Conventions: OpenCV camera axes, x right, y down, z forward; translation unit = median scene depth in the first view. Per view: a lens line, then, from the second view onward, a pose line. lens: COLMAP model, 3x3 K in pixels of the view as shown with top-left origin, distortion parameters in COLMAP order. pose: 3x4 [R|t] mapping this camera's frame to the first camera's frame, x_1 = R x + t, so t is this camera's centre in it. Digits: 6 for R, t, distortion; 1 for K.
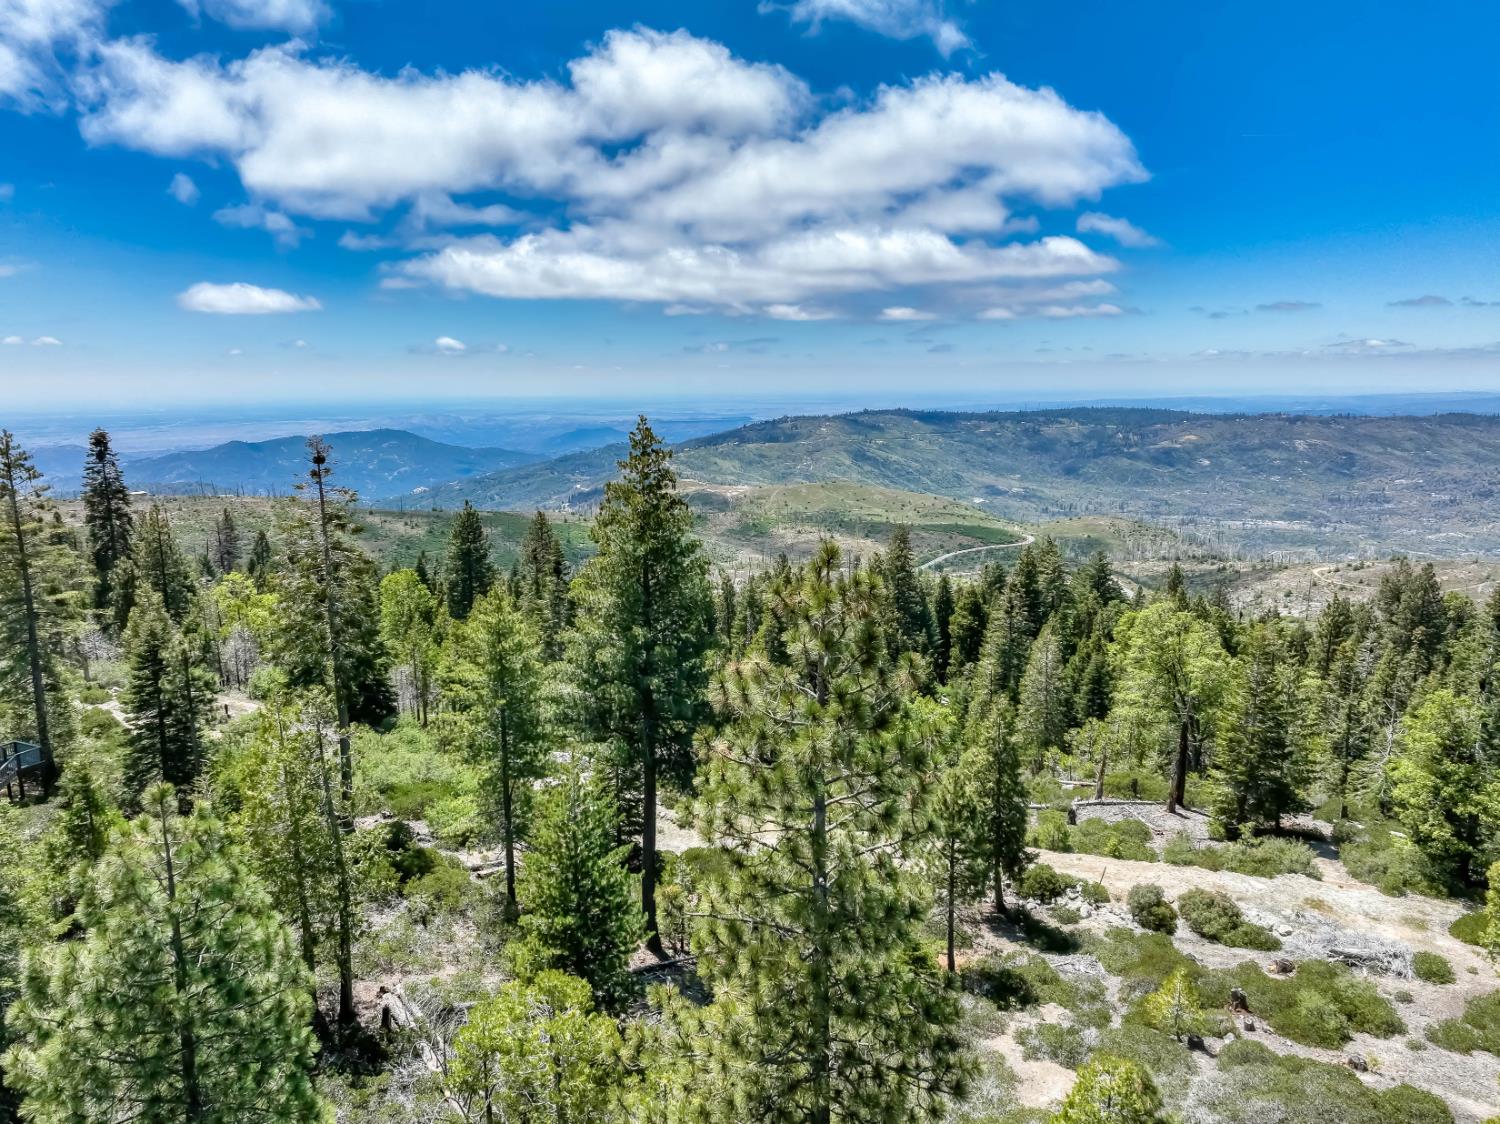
lens RADIAL K [[1050.1, 0, 750.0], [0, 1050.1, 562.0], [0, 0, 1]] dist [0.009101, 0.027017]
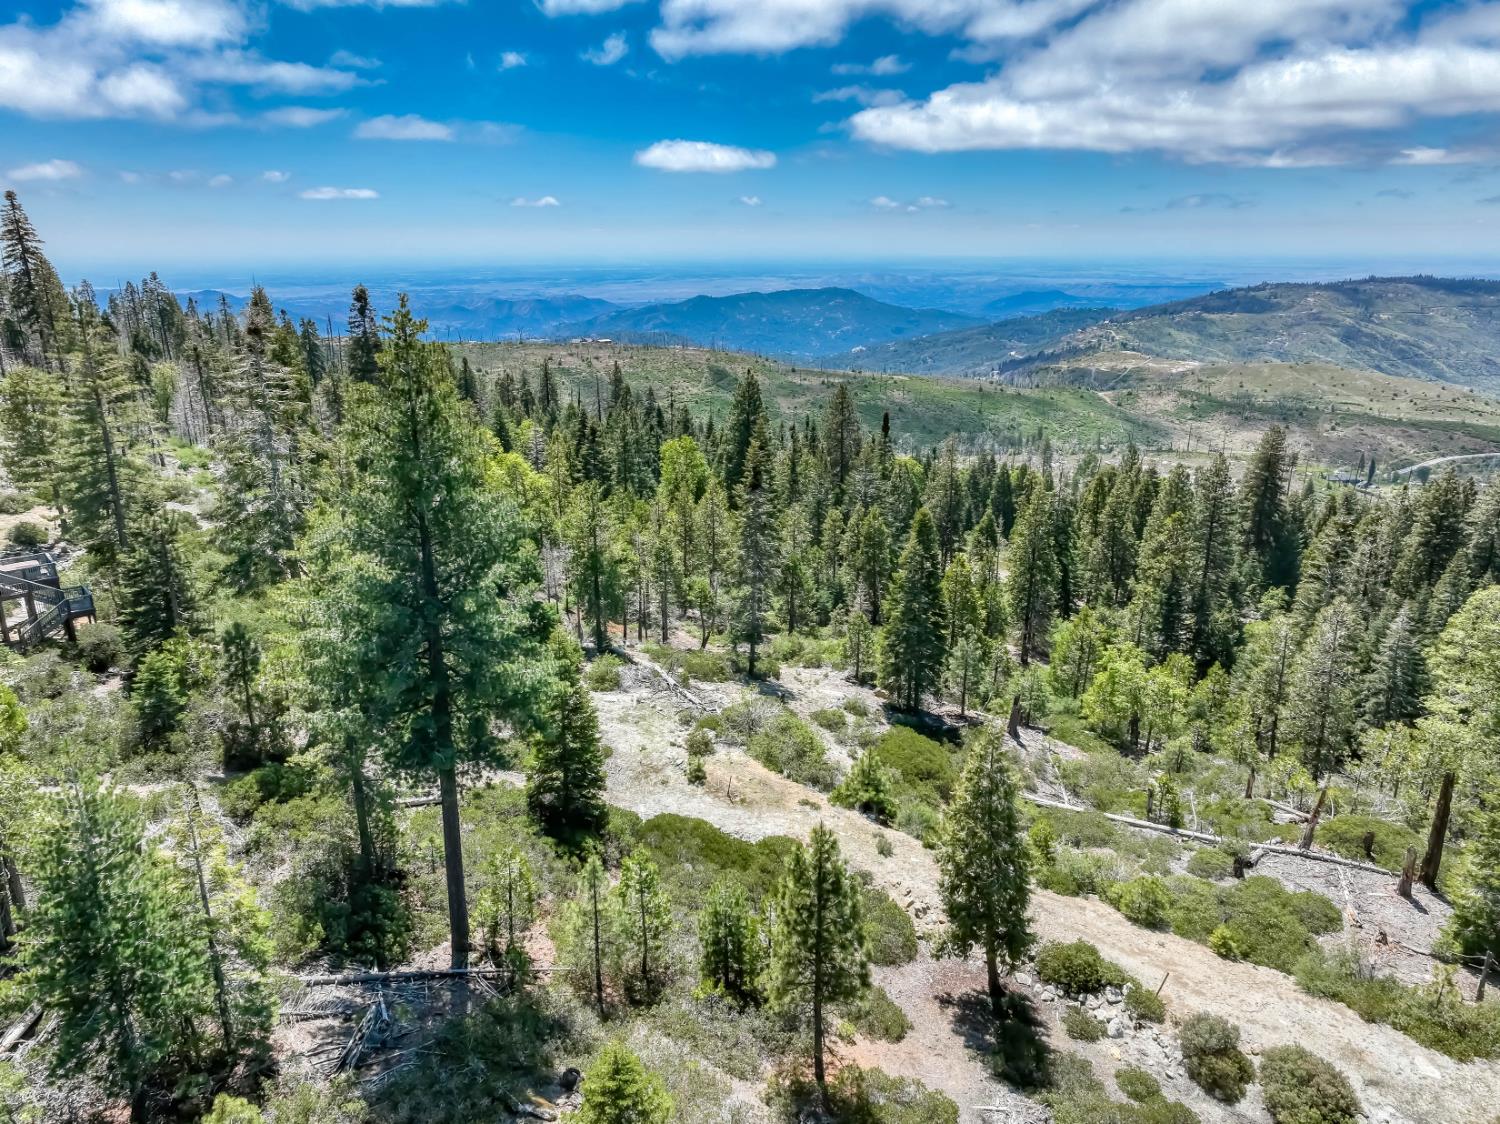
lens RADIAL K [[1050.1, 0, 750.0], [0, 1050.1, 562.0], [0, 0, 1]] dist [0.009101, 0.027017]
pose [[0.916459, 0.125949, -0.379789, 0.245785], [-0.076993, 0.986939, 0.141507, -0.043047], [0.392651, -0.100444, 0.914186, 0.220668]]
